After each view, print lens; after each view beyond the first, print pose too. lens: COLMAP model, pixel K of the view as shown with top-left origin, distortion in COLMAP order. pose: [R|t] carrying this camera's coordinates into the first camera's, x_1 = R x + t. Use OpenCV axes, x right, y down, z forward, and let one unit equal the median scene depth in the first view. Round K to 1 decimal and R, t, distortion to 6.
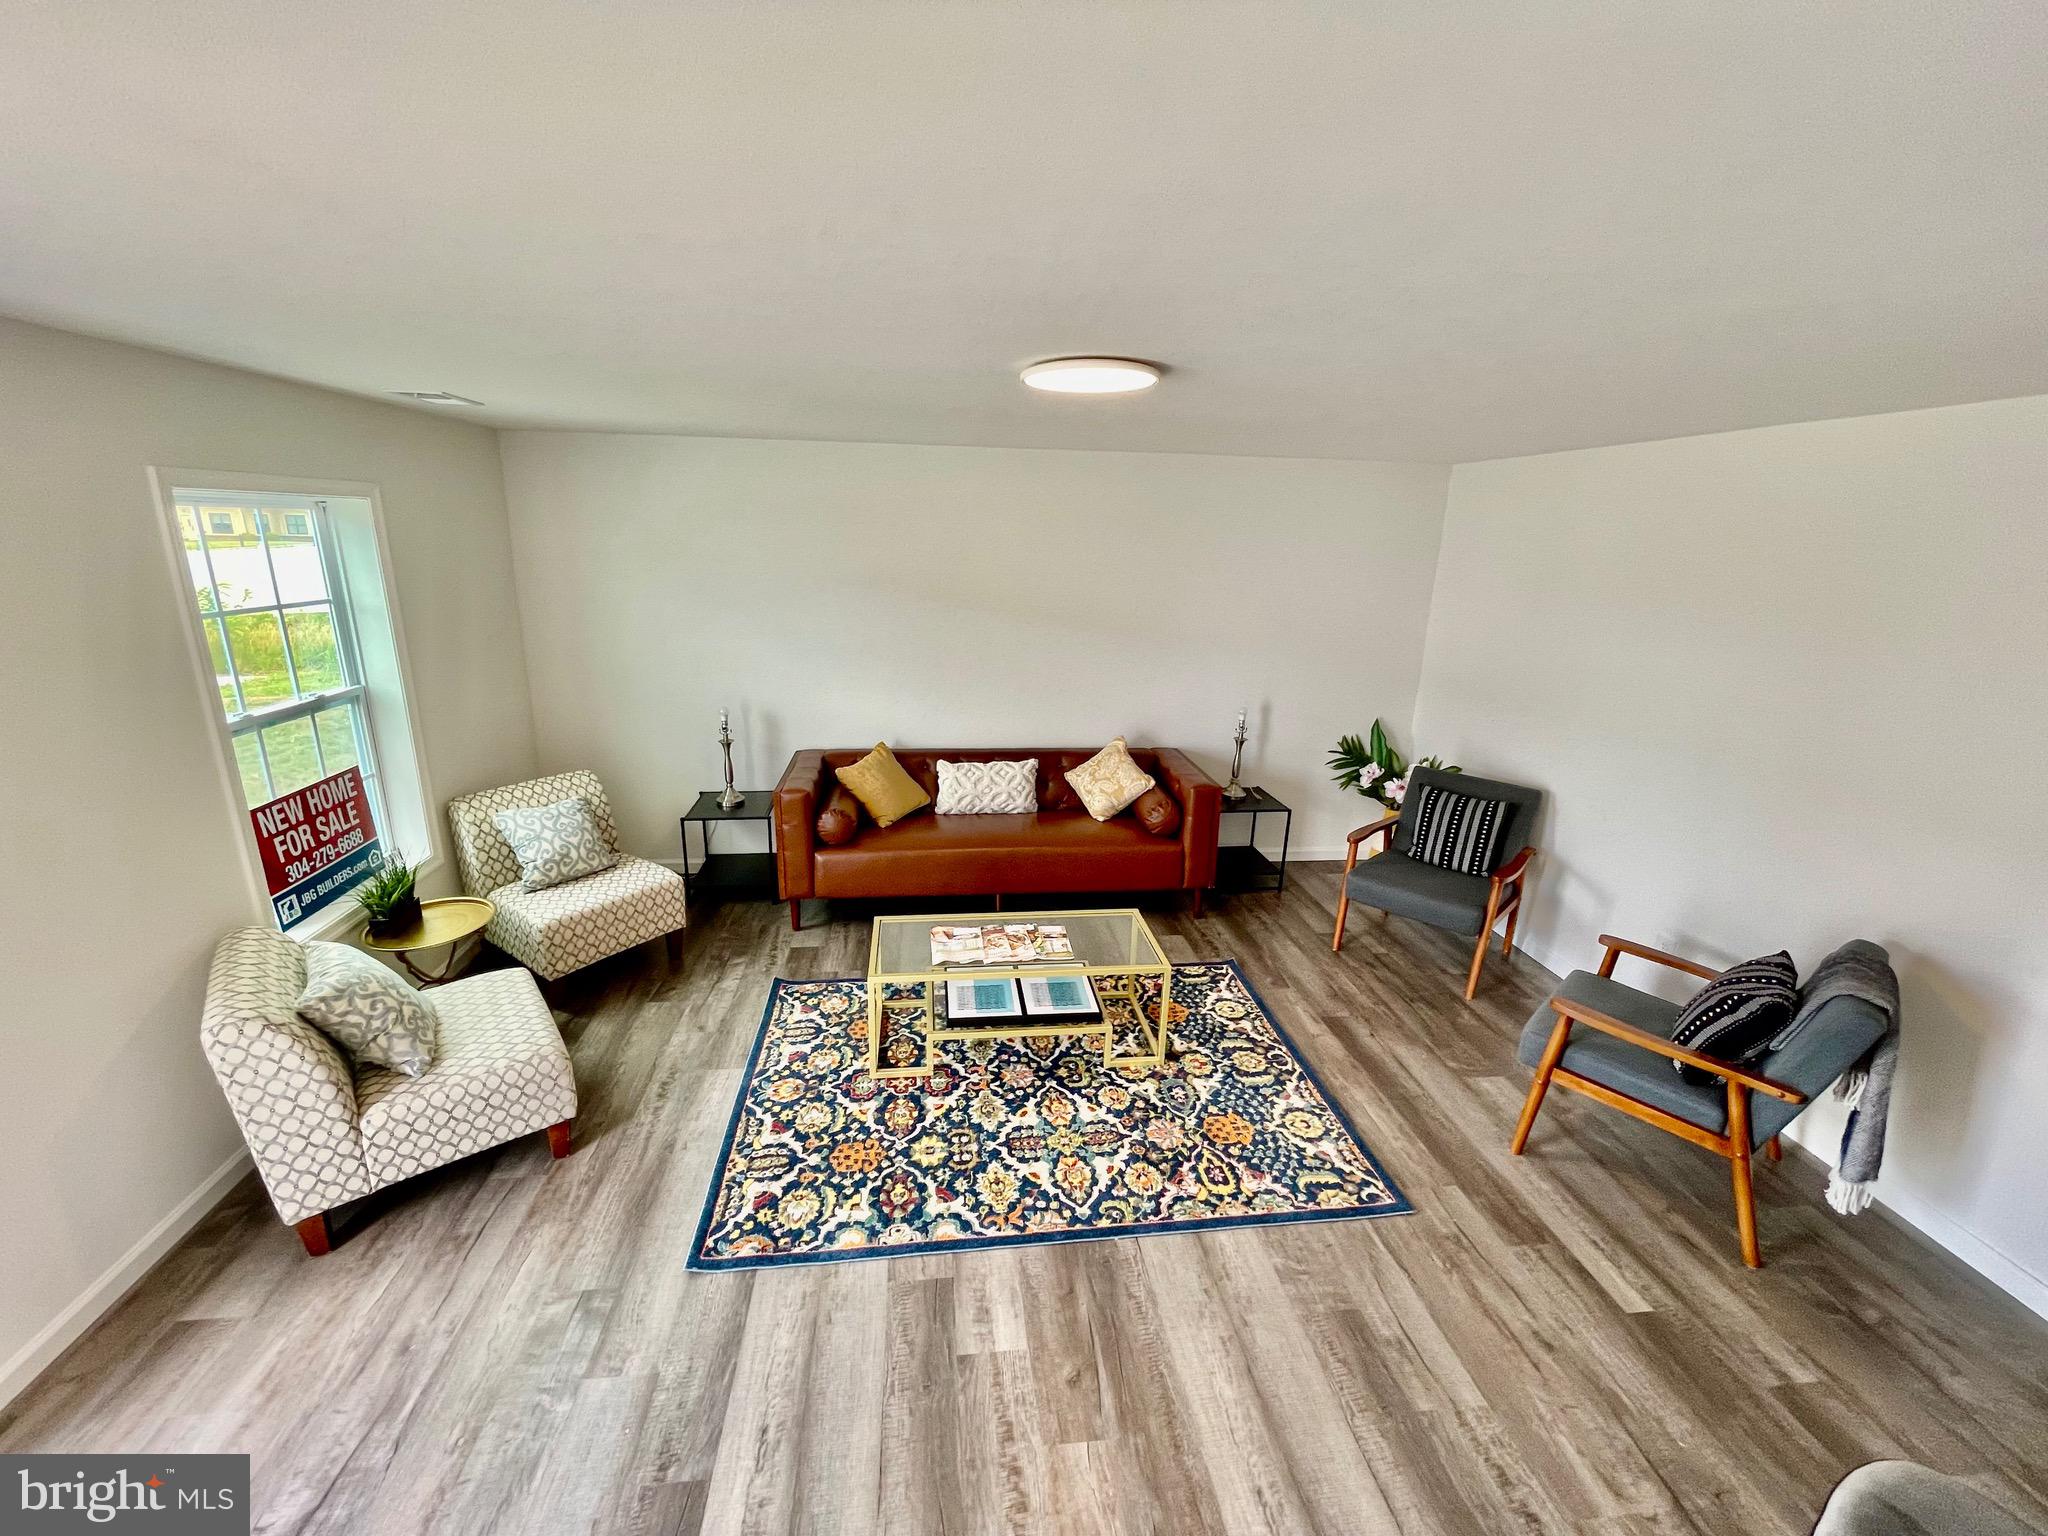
lens RADIAL K [[831.0, 0, 1009.6], [0, 831.0, 756.8], [0, 0, 1]] dist [-0.003100, -0.000723]
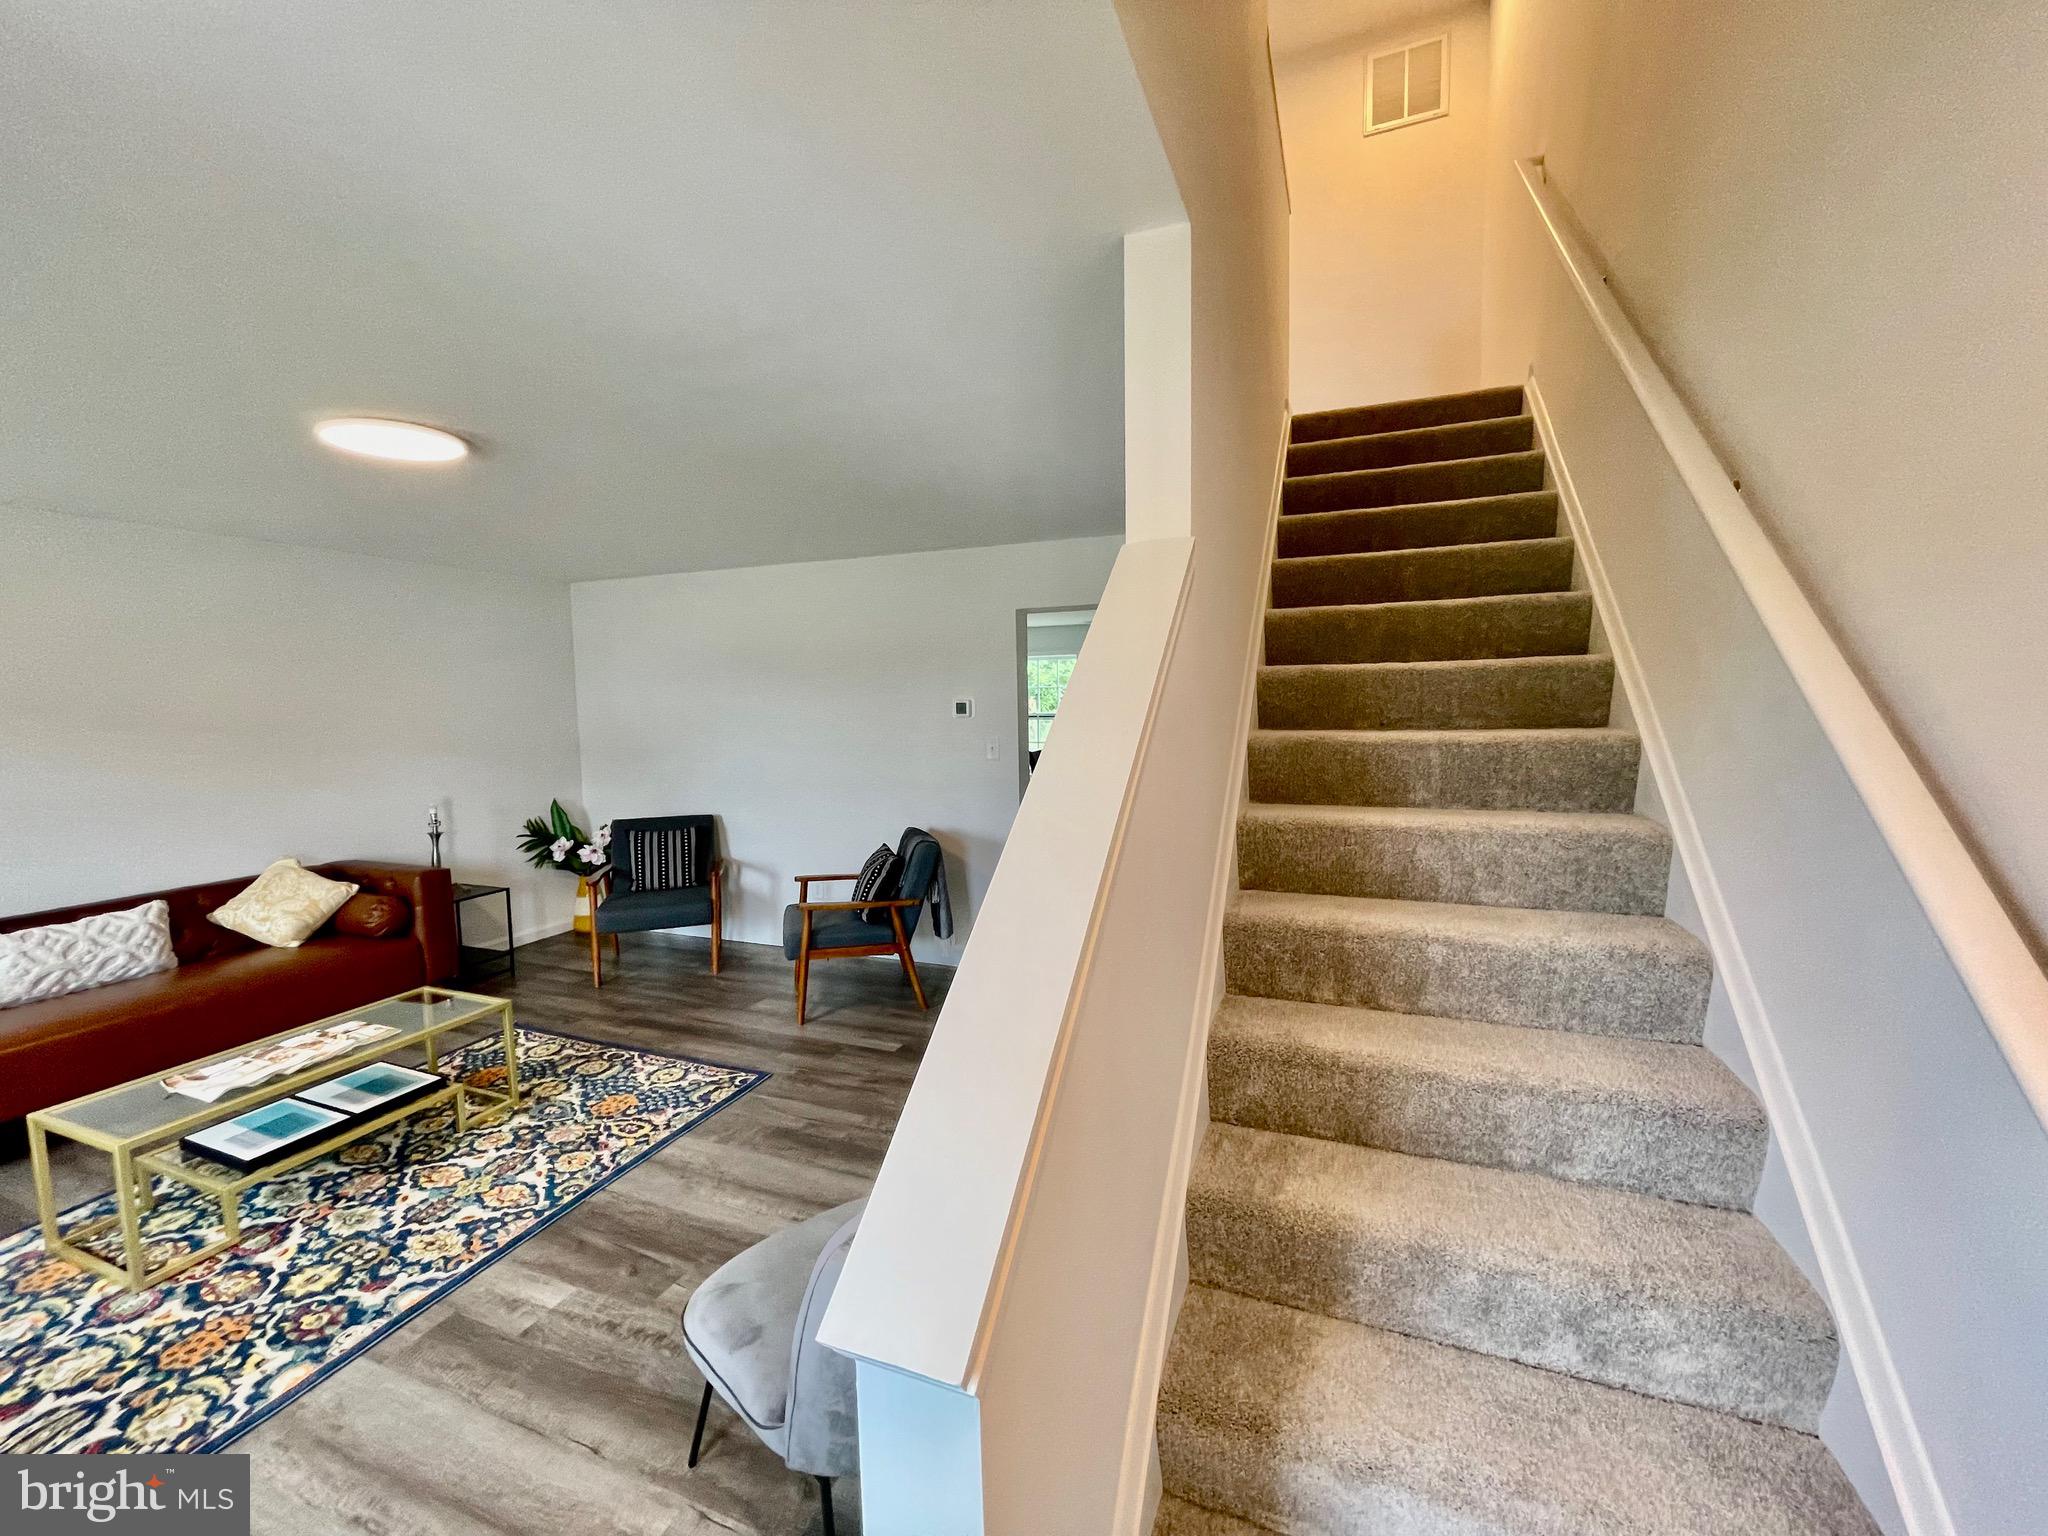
lens RADIAL K [[831.0, 0, 1014.6], [0, 831.0, 765.7], [0, 0, 1]] dist [-0.003100, -0.000723]
pose [[0.467643, -0.103849, 0.877796, -0.416616], [0.260169, 0.965255, -0.024408, 0.170532], [-0.844762, 0.239790, 0.478412, -0.104775]]
